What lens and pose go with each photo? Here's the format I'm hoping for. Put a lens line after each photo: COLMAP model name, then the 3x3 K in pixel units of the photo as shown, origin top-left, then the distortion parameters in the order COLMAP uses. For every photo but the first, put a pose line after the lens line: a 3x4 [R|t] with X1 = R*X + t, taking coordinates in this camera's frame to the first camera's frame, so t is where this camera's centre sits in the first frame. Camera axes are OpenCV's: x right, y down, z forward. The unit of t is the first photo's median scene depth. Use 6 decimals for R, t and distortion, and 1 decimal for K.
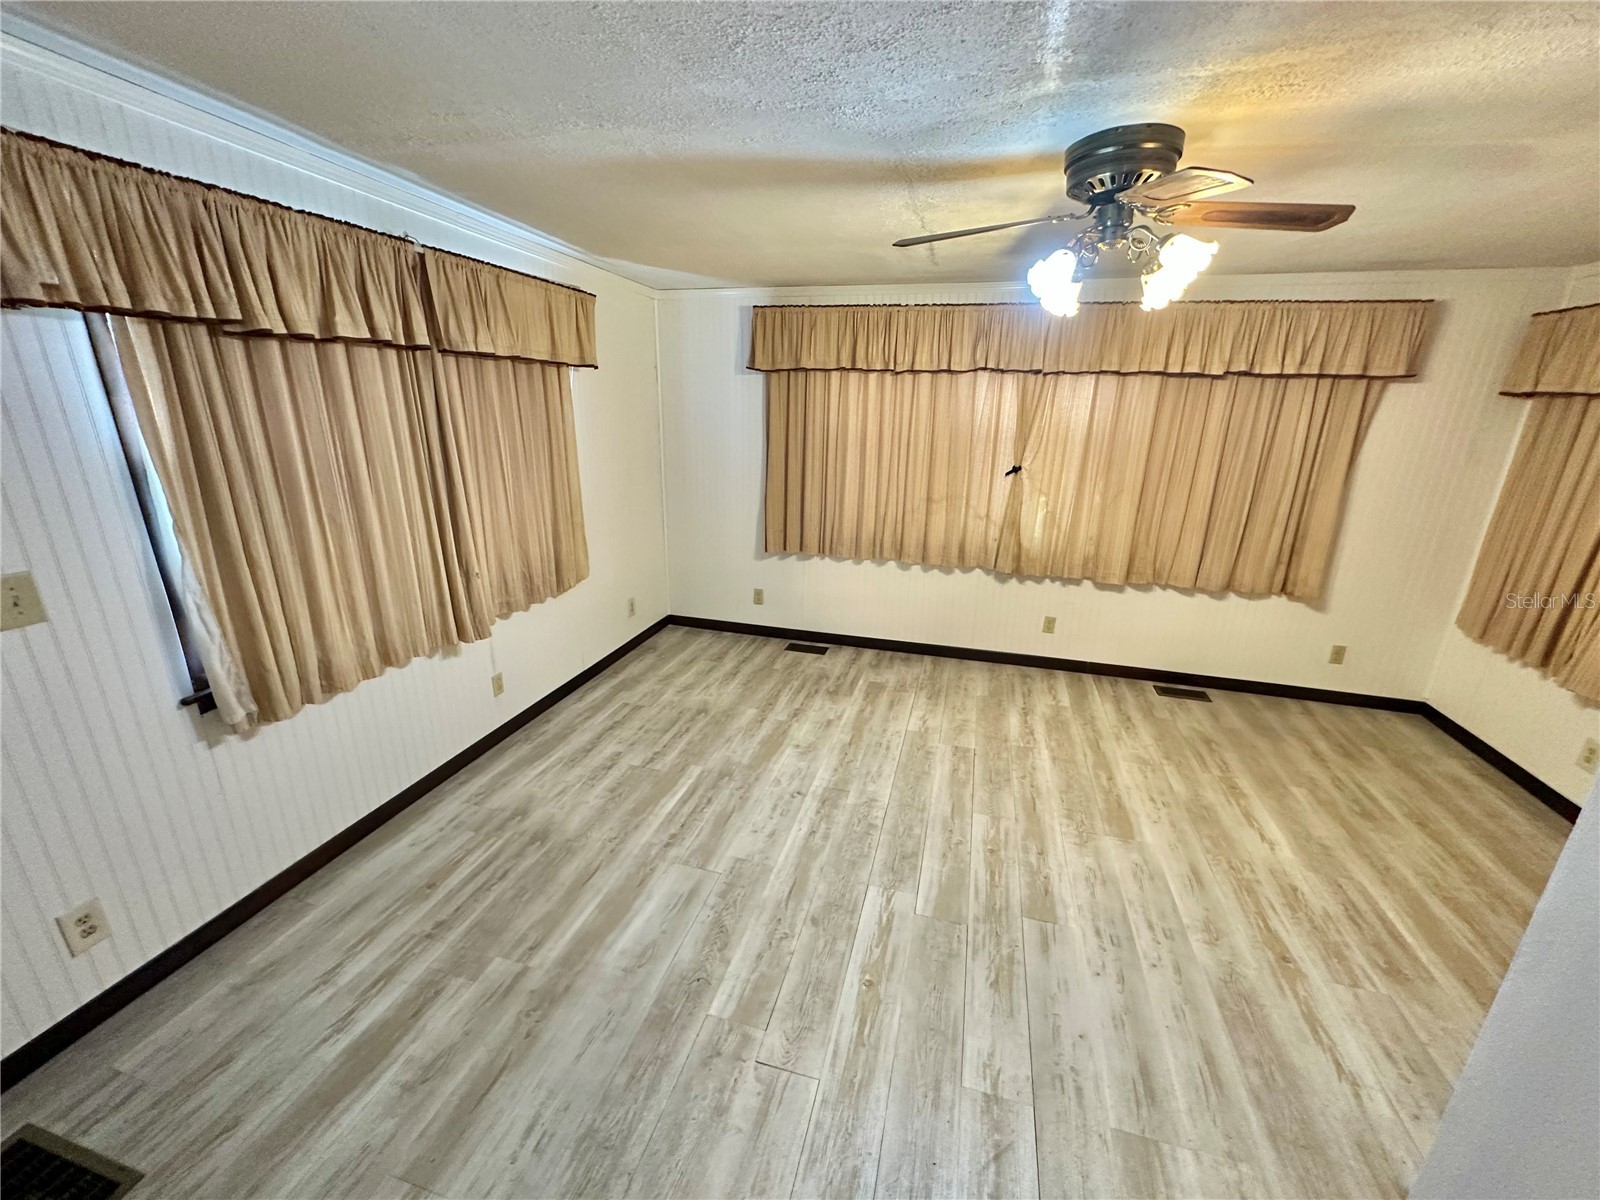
lens RADIAL K [[639.9, 0, 800.8], [0, 639.9, 601.3], [0, 0, 1]] dist [-0.001922, -0.000074]
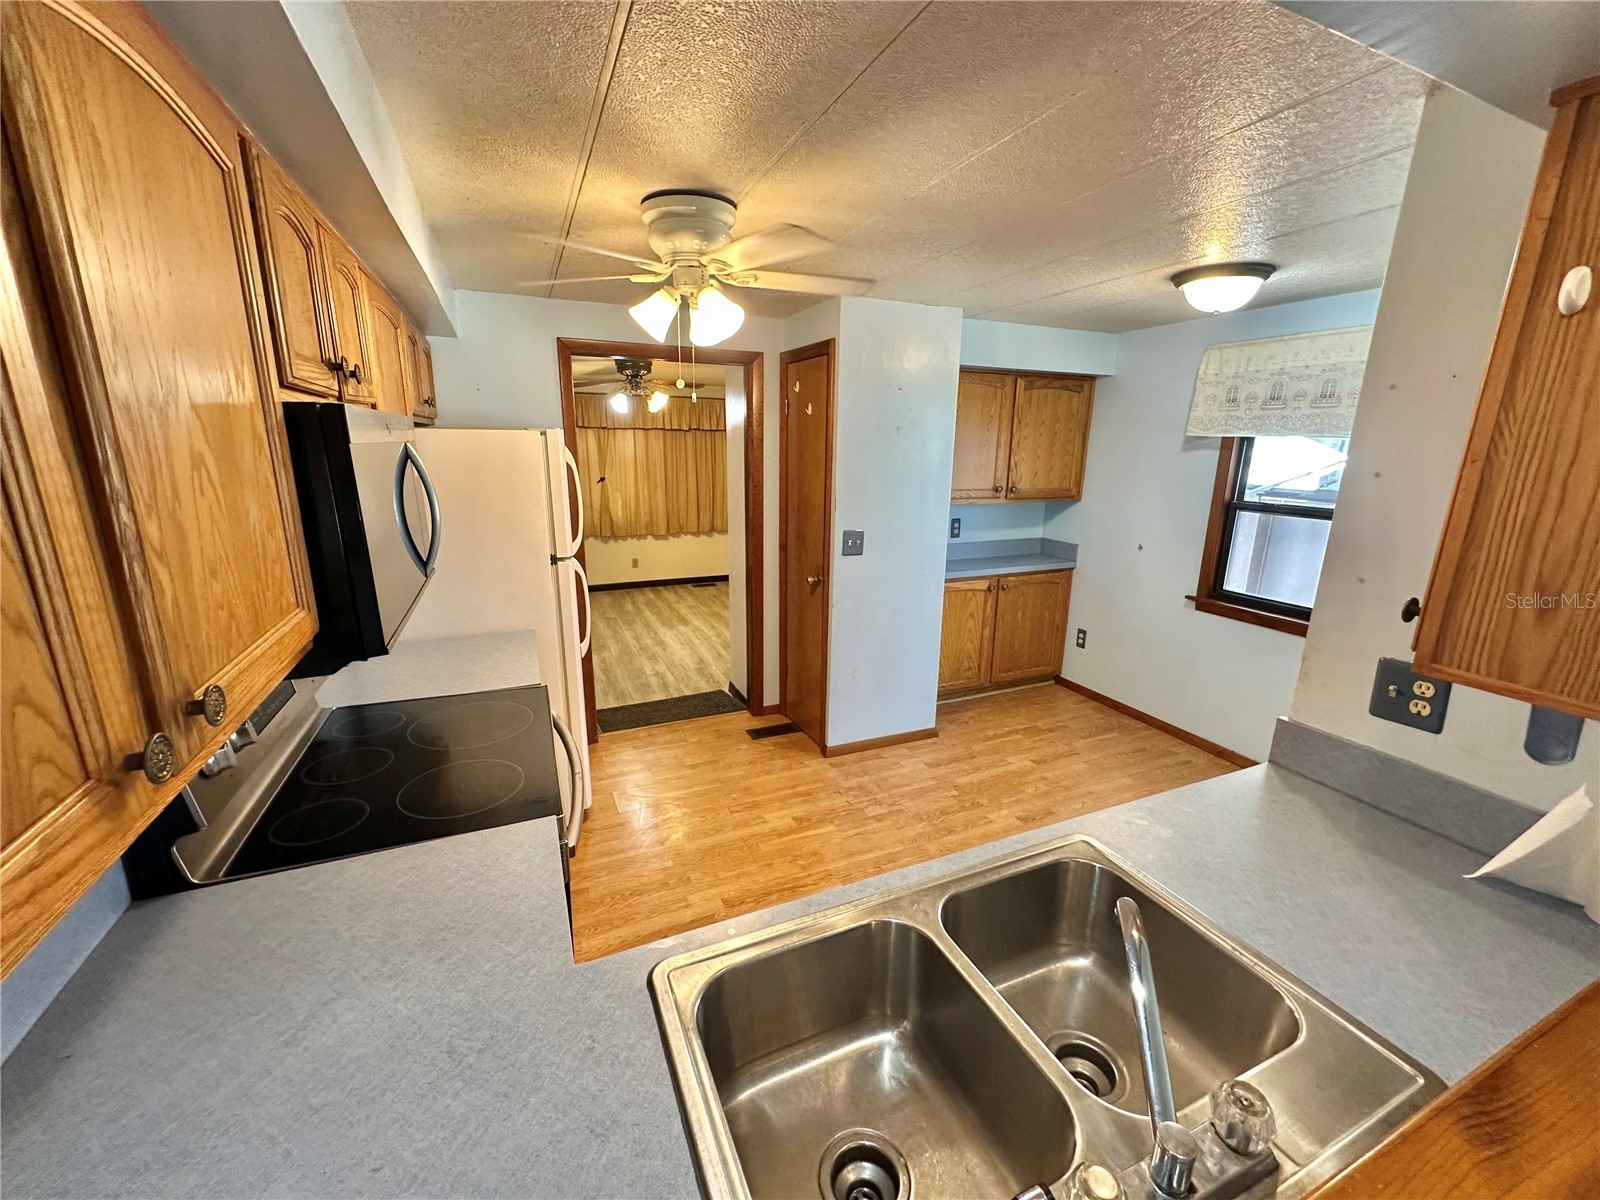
lens RADIAL K [[639.9, 0, 800.8], [0, 639.9, 601.3], [0, 0, 1]] dist [-0.001922, -0.000074]
pose [[0.775542, -0.165548, 0.609204, -0.535250], [0.197683, 0.980156, 0.014695, 0.300328], [-0.599547, 0.109032, 0.792878, -1.026685]]
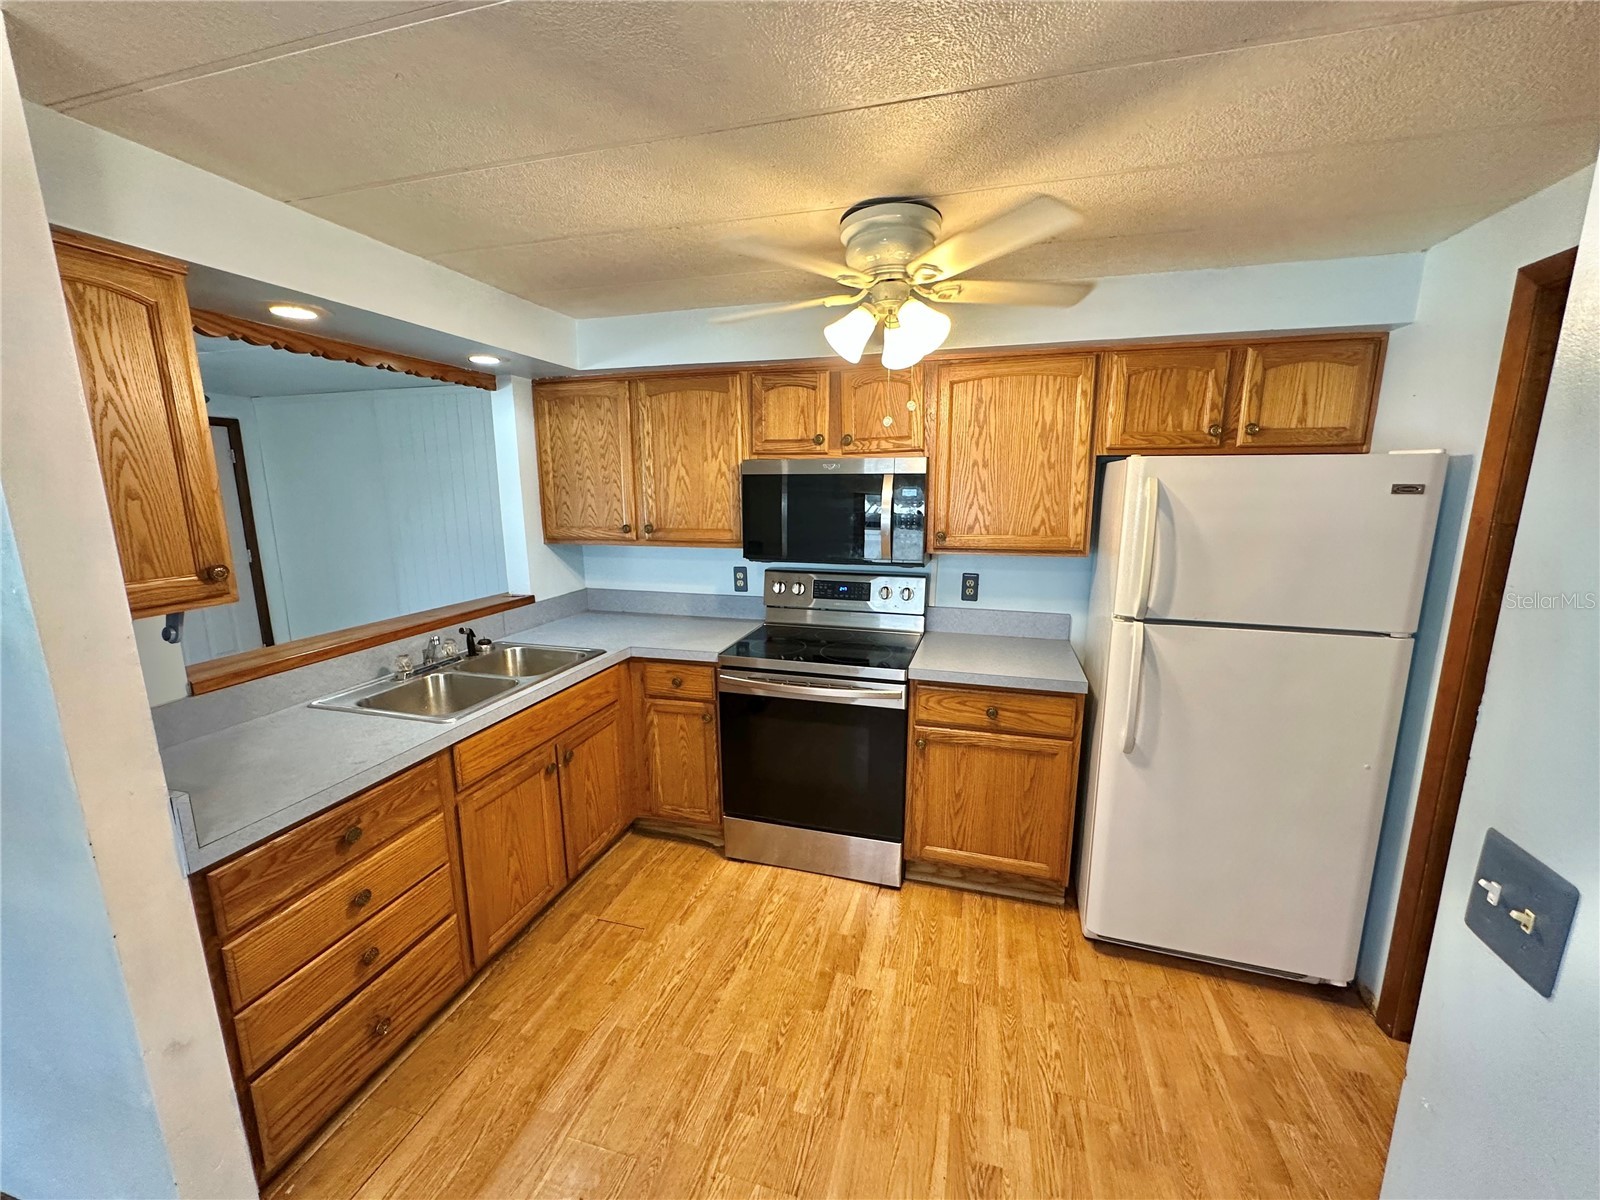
lens RADIAL K [[639.9, 0, 800.8], [0, 639.9, 601.3], [0, 0, 1]] dist [-0.001922, -0.000074]
pose [[-0.014512, 0.164496, -0.986271, 0.413930], [-0.307433, 0.937860, 0.160945, 0.176738], [0.951459, 0.305547, 0.036961, -0.526670]]
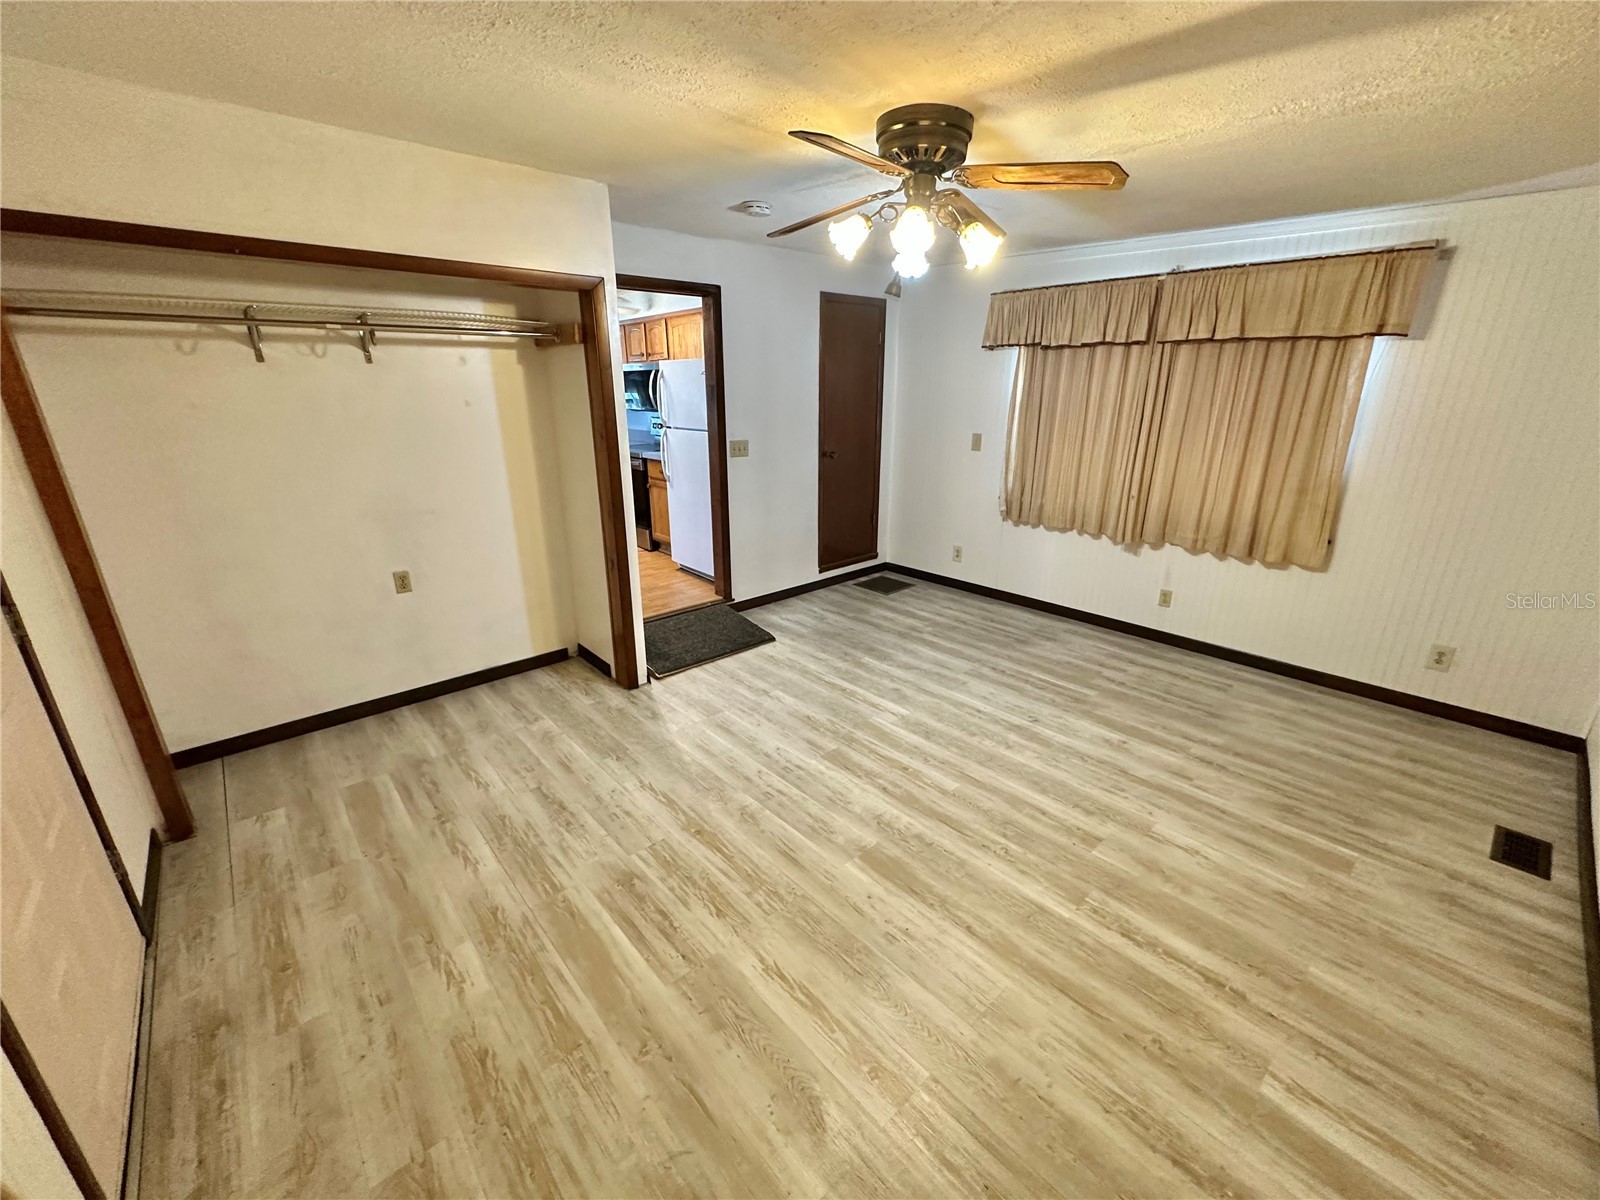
lens RADIAL K [[638.7, 0, 794.7], [0, 638.7, 602.5], [0, 0, 1]] dist [-0.001071, 0.000134]
pose [[-0.540560, 0.250849, -0.803038, 1.061029], [-0.267303, 0.853845, 0.446653, -0.260958], [0.797712, 0.456097, -0.394502, 0.999955]]
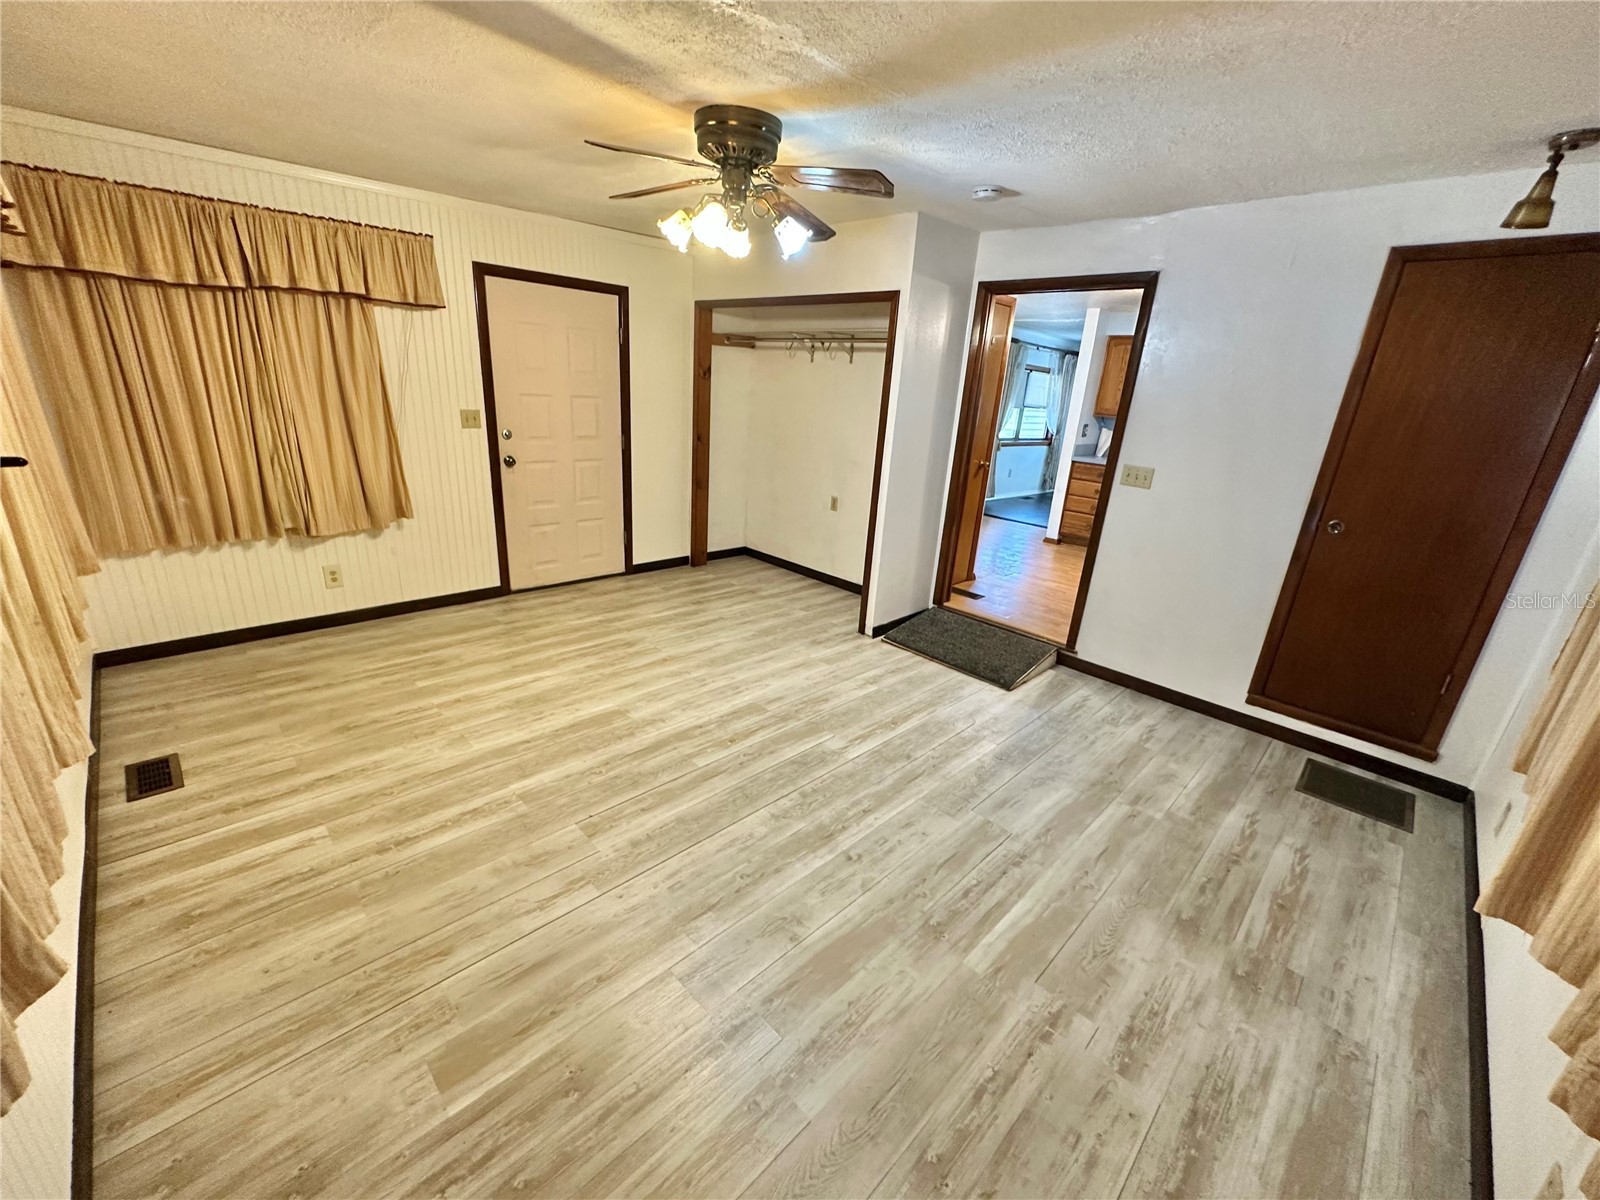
lens RADIAL K [[639.9, 0, 800.8], [0, 639.9, 601.3], [0, 0, 1]] dist [-0.001922, -0.000074]
pose [[-0.867830, -0.234212, 0.438195, -0.215034], [0.069079, 0.816488, 0.573215, -0.395711], [-0.492035, 0.527723, -0.692394, 1.385119]]
